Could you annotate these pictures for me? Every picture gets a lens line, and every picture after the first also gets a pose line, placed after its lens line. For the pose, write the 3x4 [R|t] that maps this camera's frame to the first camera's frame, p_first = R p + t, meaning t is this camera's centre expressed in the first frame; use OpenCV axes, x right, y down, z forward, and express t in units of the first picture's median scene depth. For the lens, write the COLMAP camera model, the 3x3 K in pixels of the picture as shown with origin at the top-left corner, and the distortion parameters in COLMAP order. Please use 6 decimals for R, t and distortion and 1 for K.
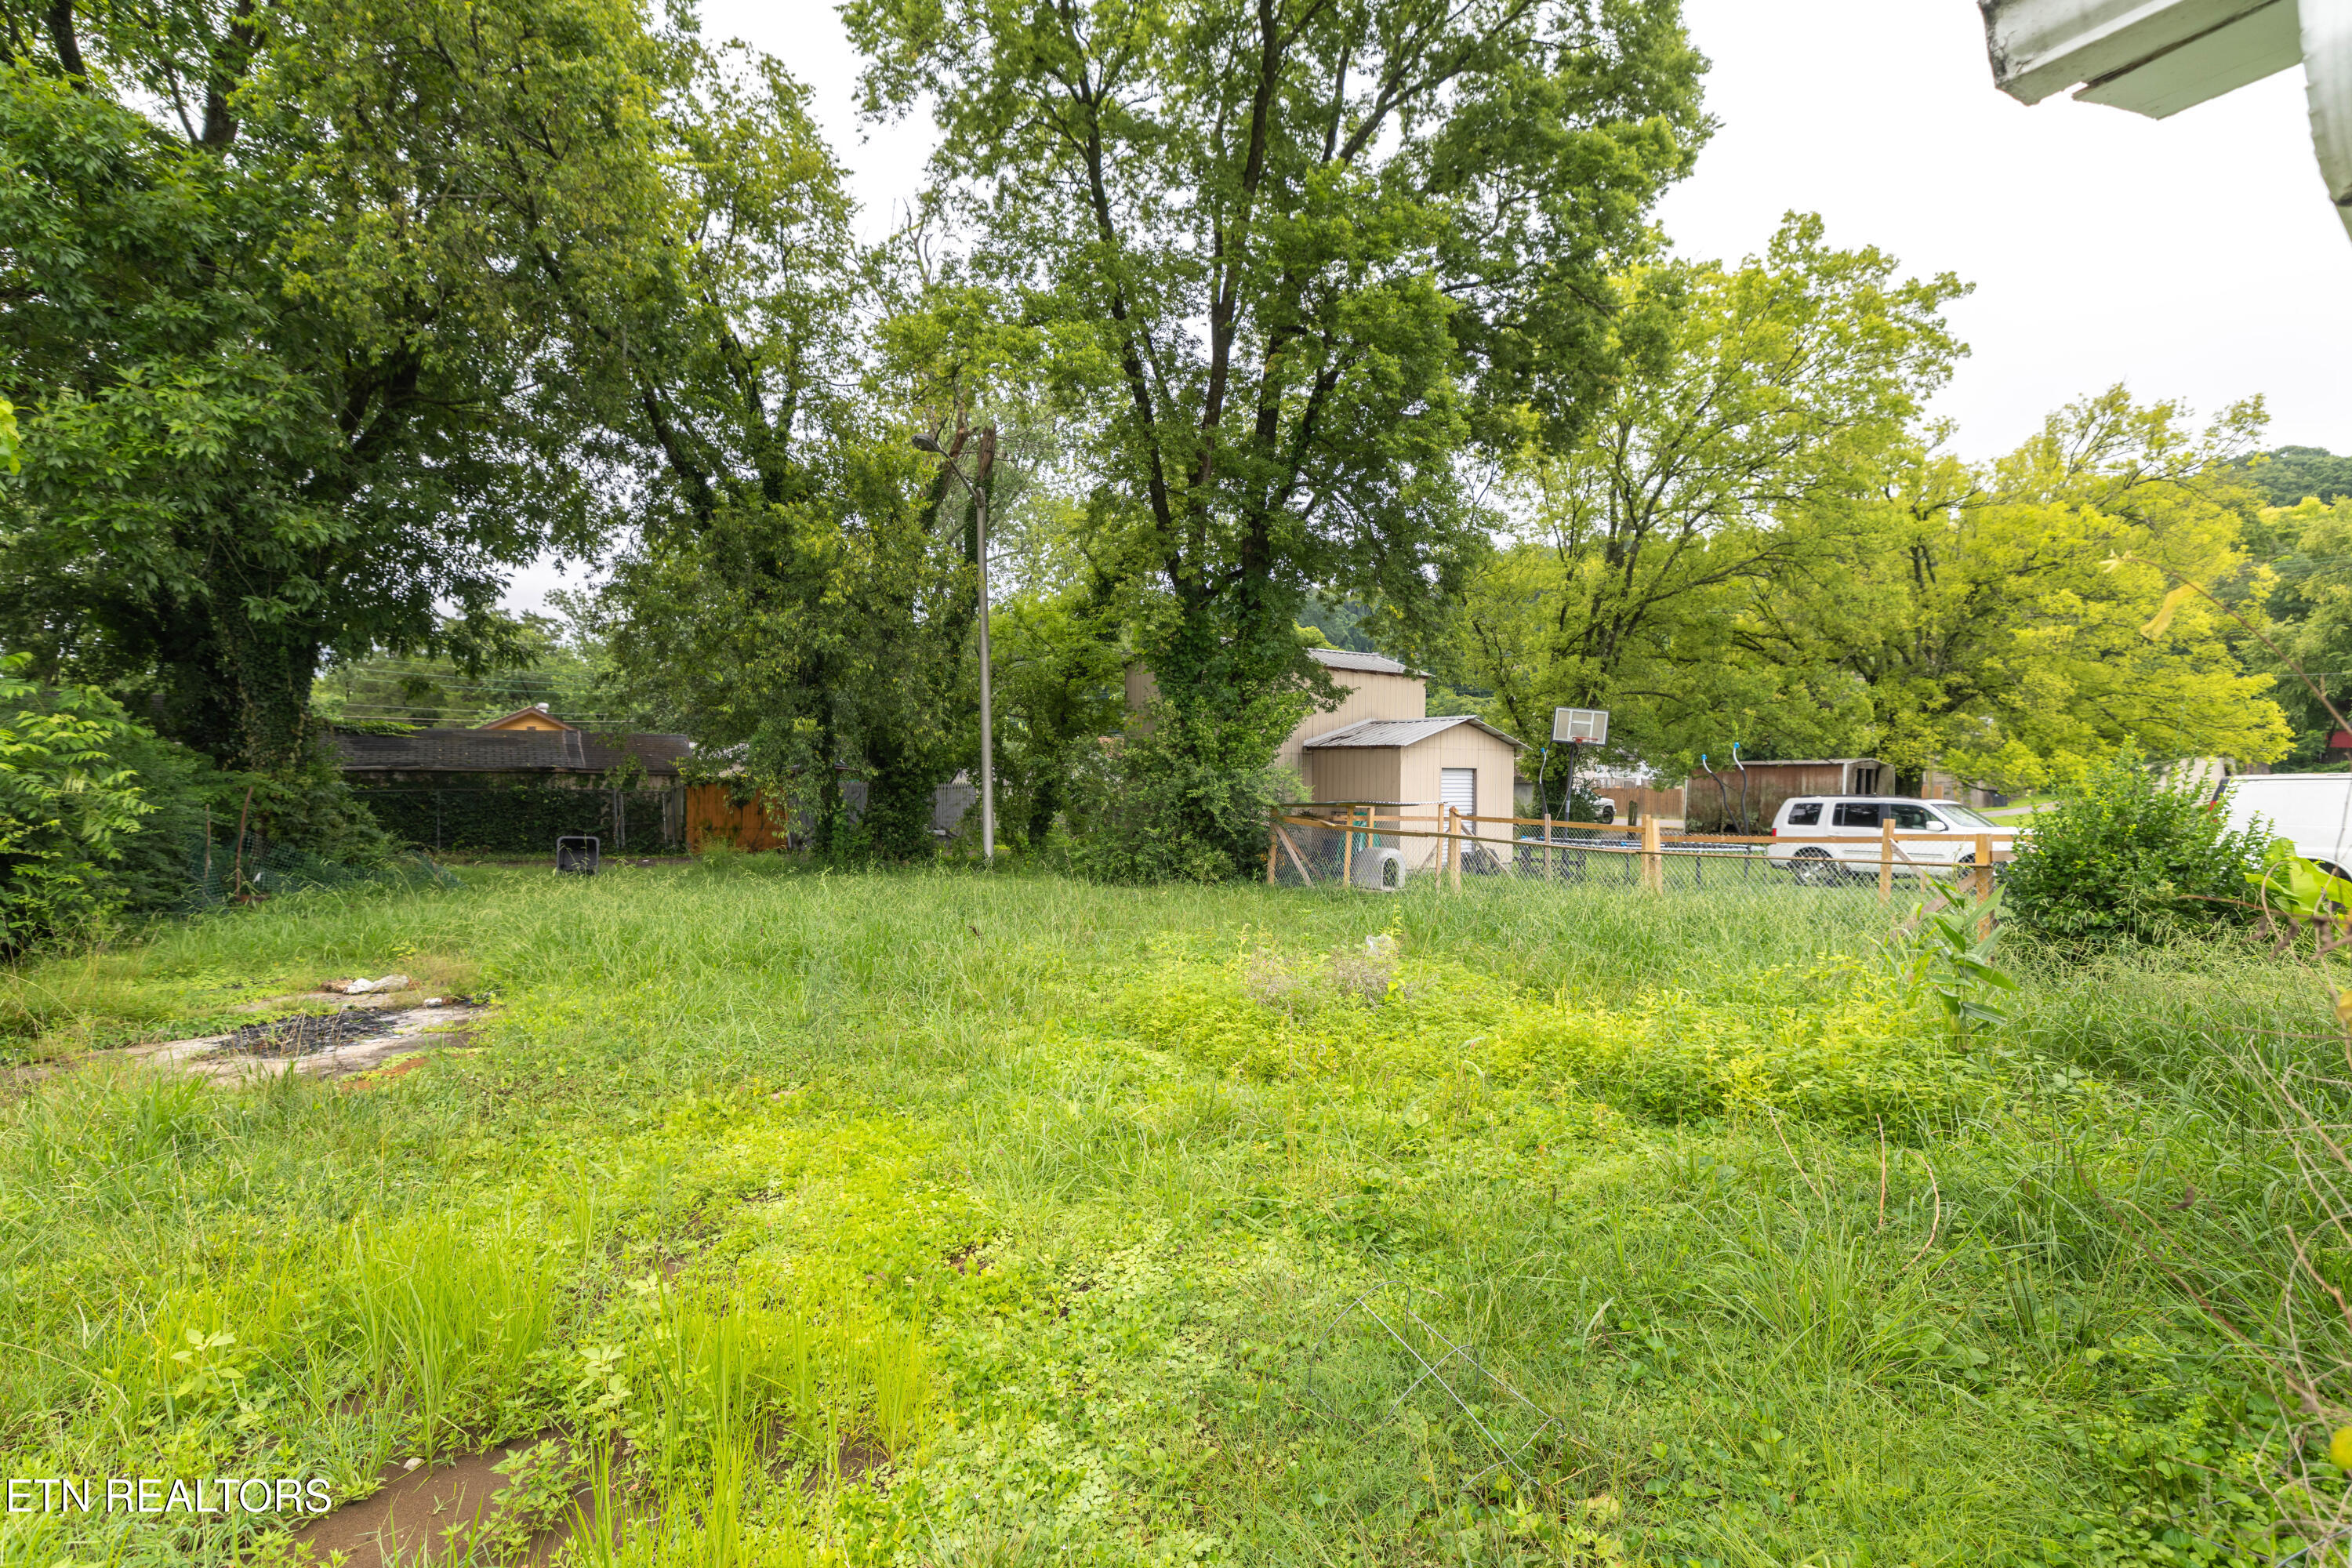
lens RADIAL K [[1101.8, 0, 1169.8], [0, 1101.8, 870.9], [0, 0, 1]] dist [0.003353, -0.000891]
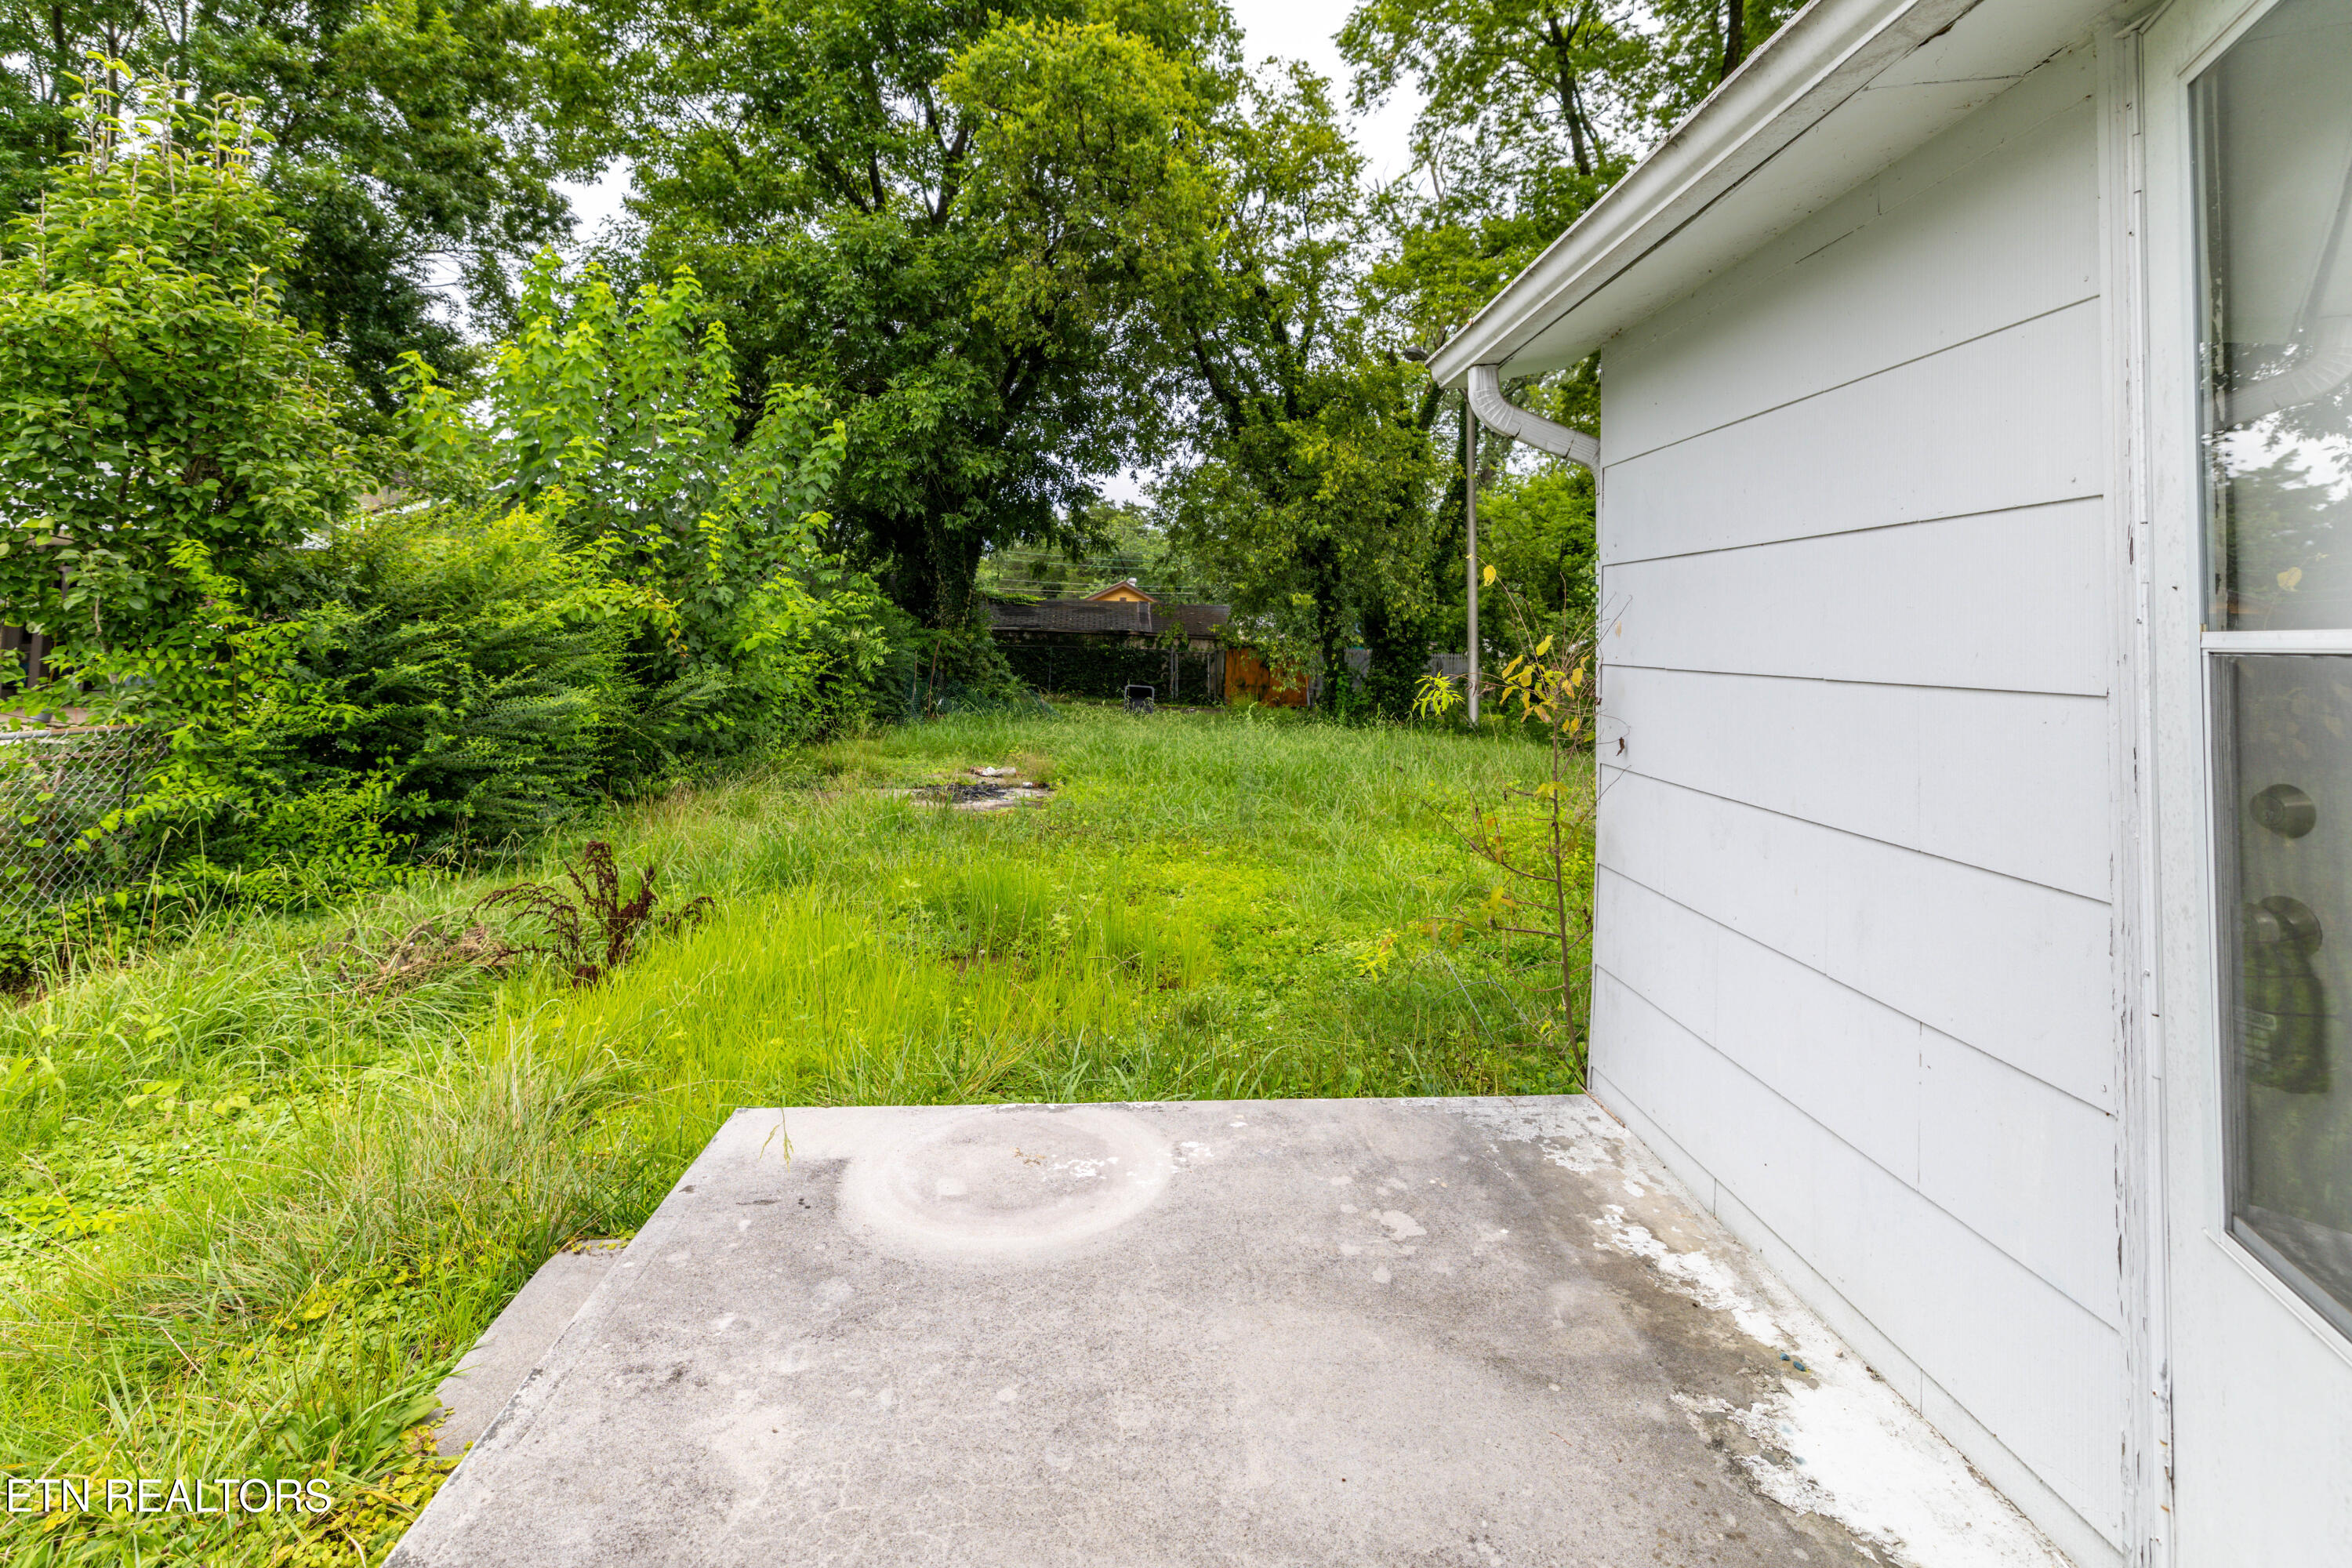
lens RADIAL K [[1028.9, 0, 1176.0], [0, 1028.9, 784.0], [0, 0, 1]] dist [-0.000655, -0.000156]
pose [[0.891425, 0.086175, -0.444899, 0.095951], [-0.065126, 0.995923, 0.062416, 0.011919], [0.448464, -0.026665, 0.893403, -0.113802]]
